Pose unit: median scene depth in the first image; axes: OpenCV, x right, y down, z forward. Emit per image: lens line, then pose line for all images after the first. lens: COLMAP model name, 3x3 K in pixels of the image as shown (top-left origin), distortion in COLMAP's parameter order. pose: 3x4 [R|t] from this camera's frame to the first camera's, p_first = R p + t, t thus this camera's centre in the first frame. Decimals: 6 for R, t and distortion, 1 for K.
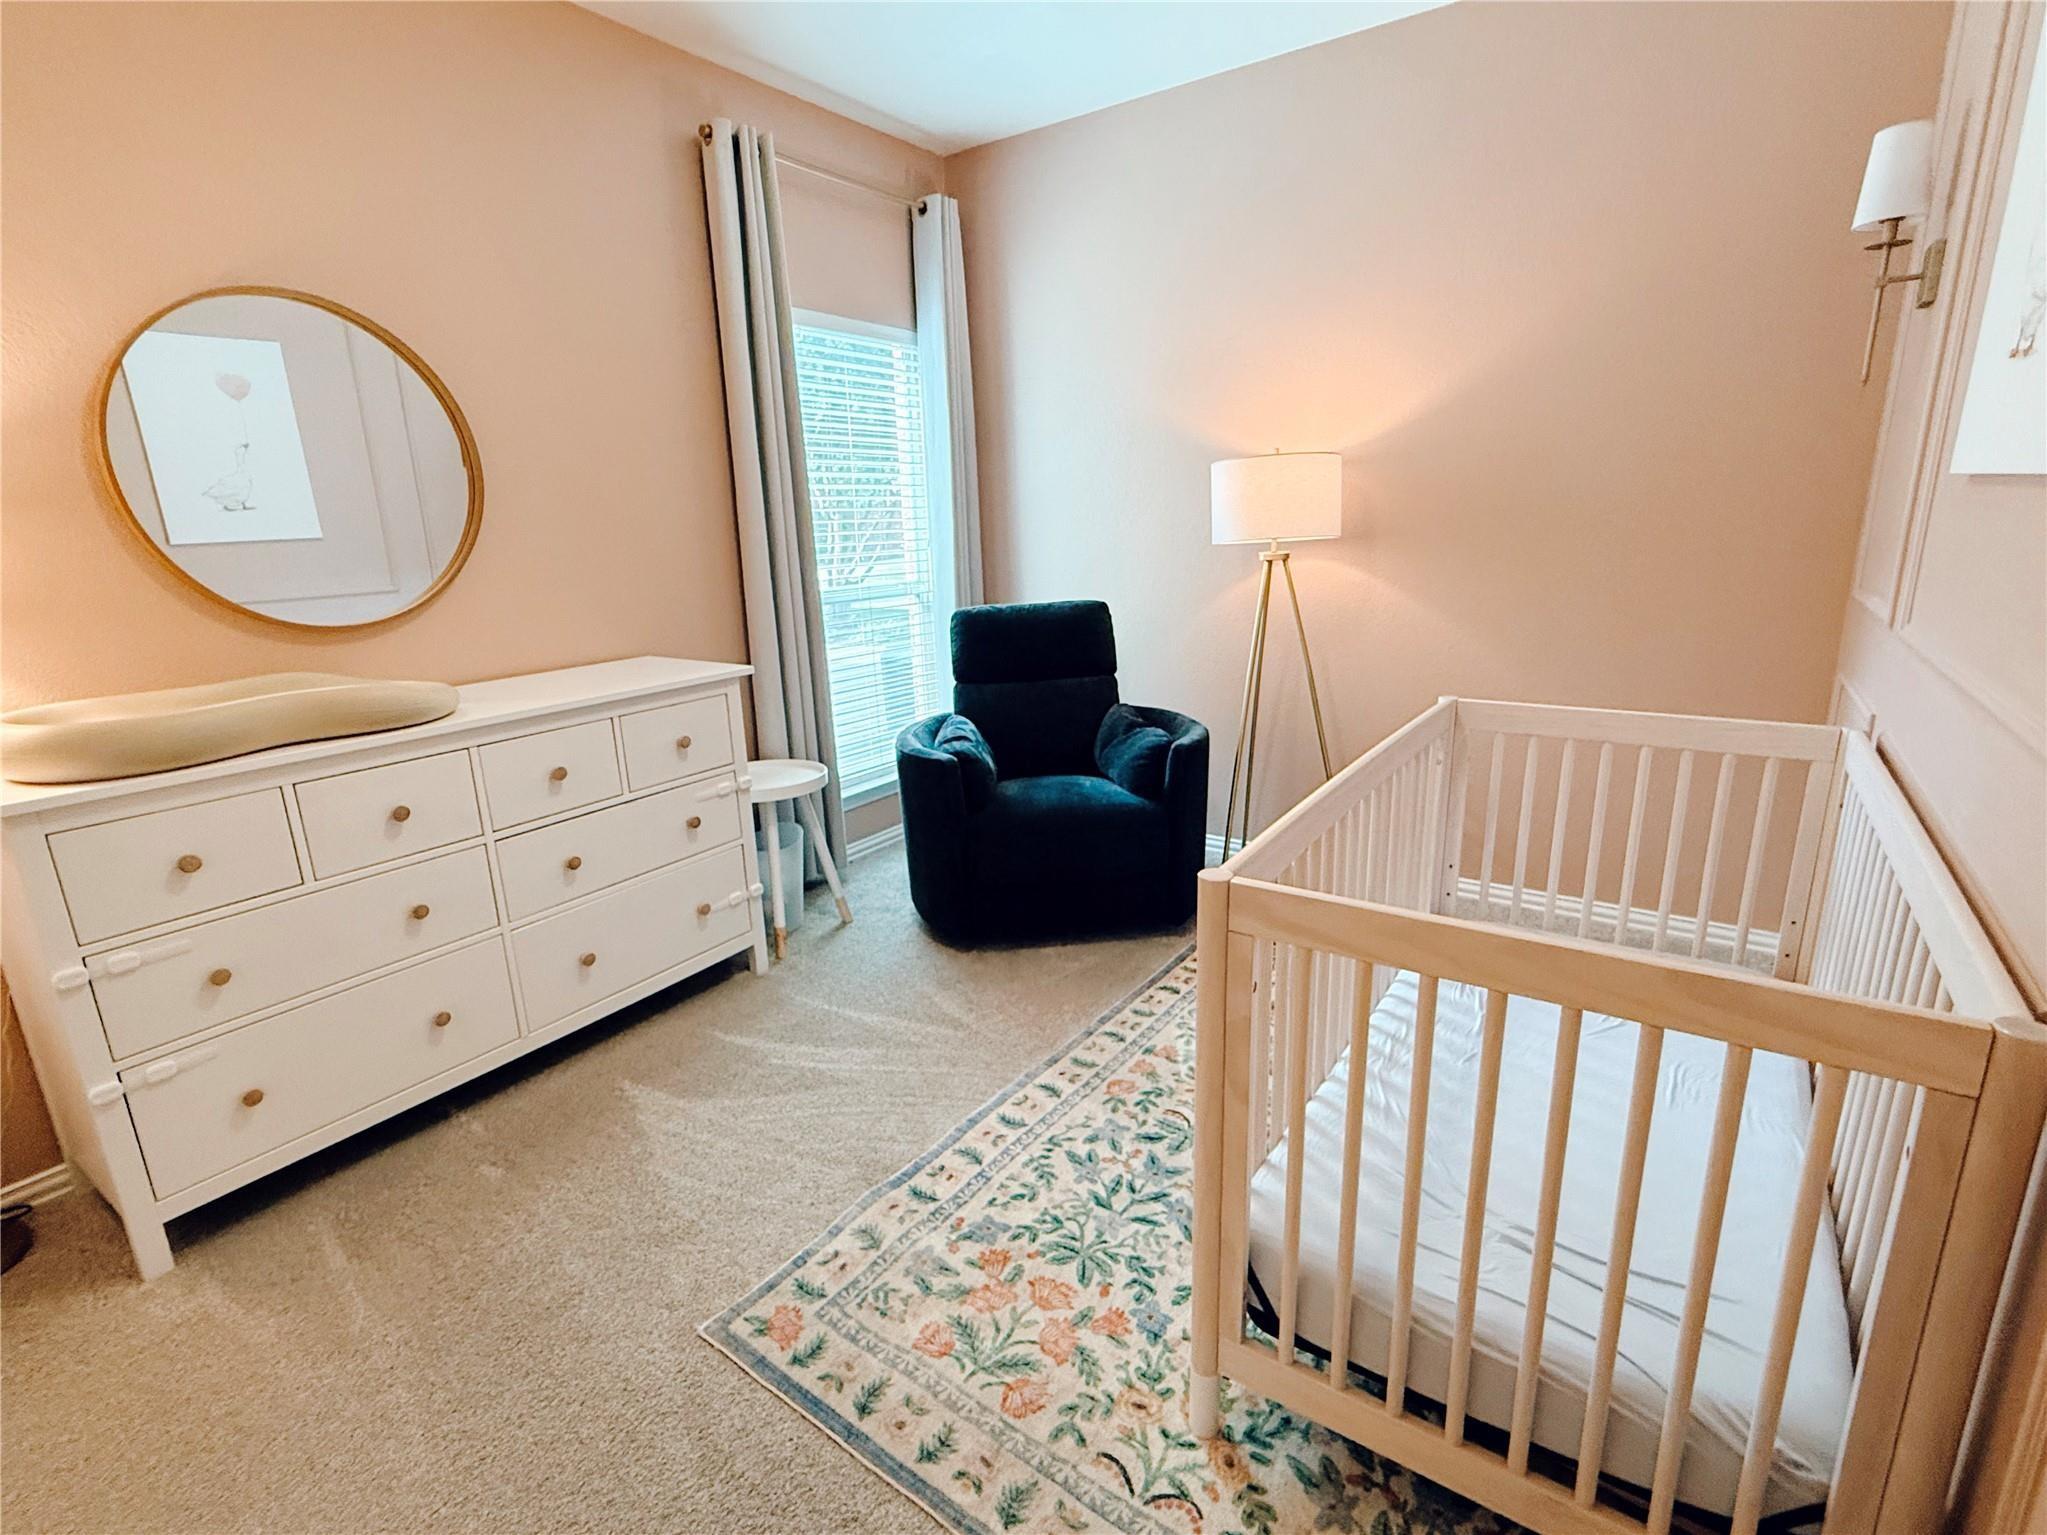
lens RADIAL K [[966.9, 0, 1023.5], [0, 966.9, 767.5], [0, 0, 1]] dist [-0.000343, -0.000098]
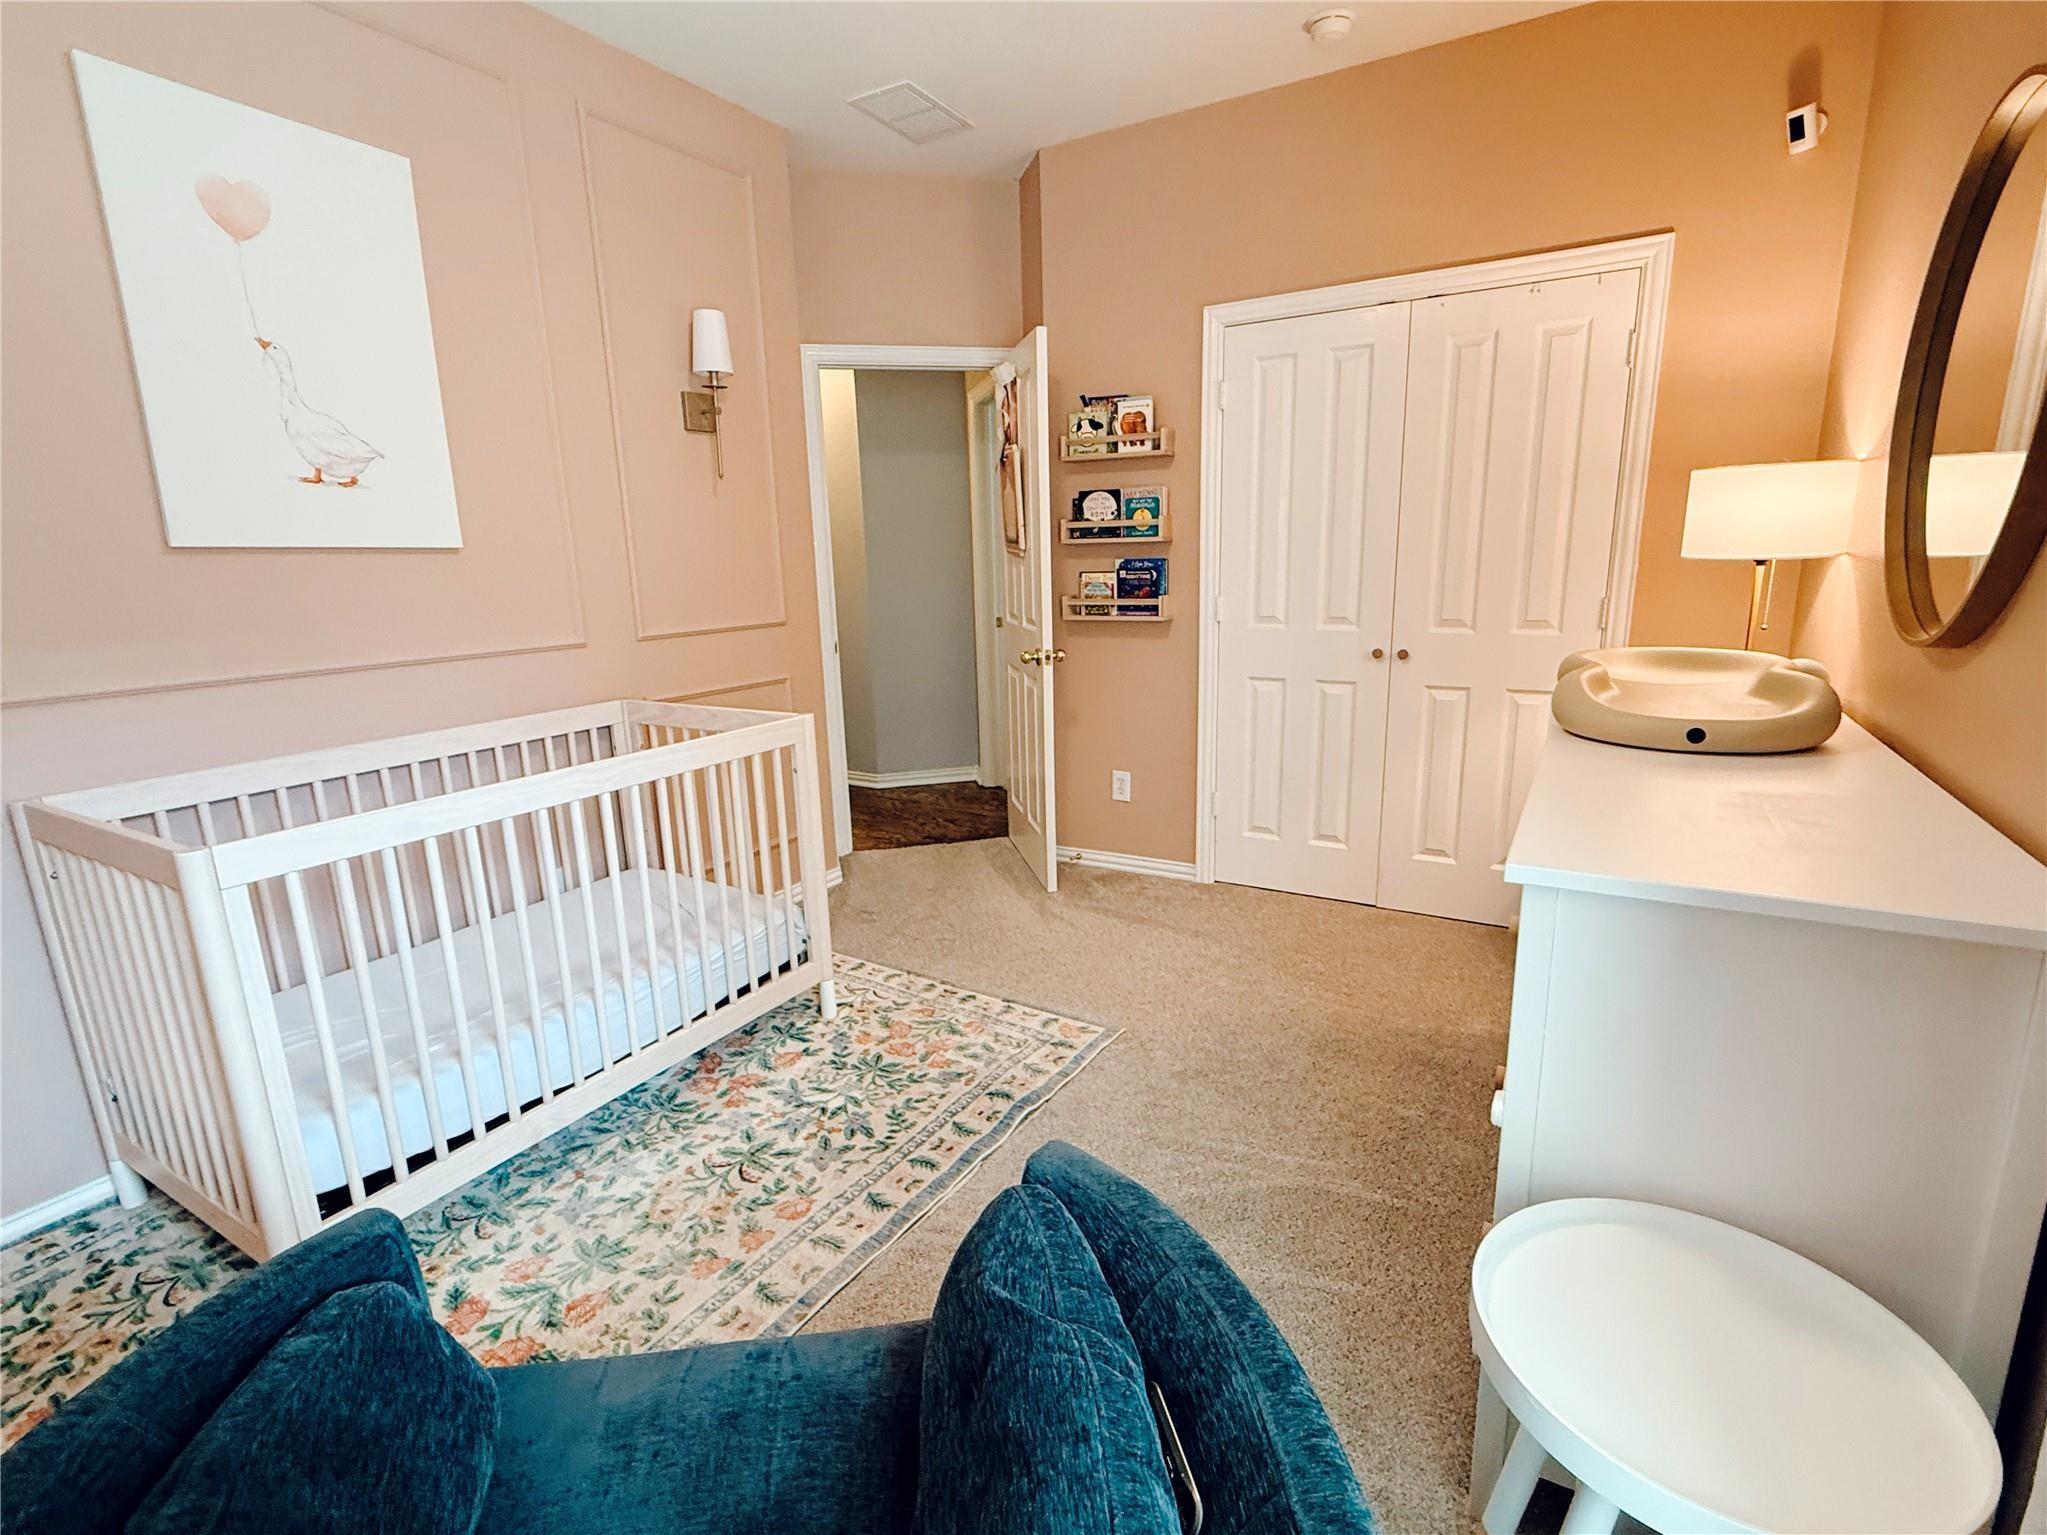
lens RADIAL K [[966.9, 0, 1023.5], [0, 966.9, 767.5], [0, 0, 1]] dist [-0.000343, -0.000098]
pose [[-0.996408, 0.064661, -0.054690, -0.088150], [0.031957, 0.885120, 0.464265, -0.448834], [0.078427, 0.460849, -0.884006, 1.775371]]
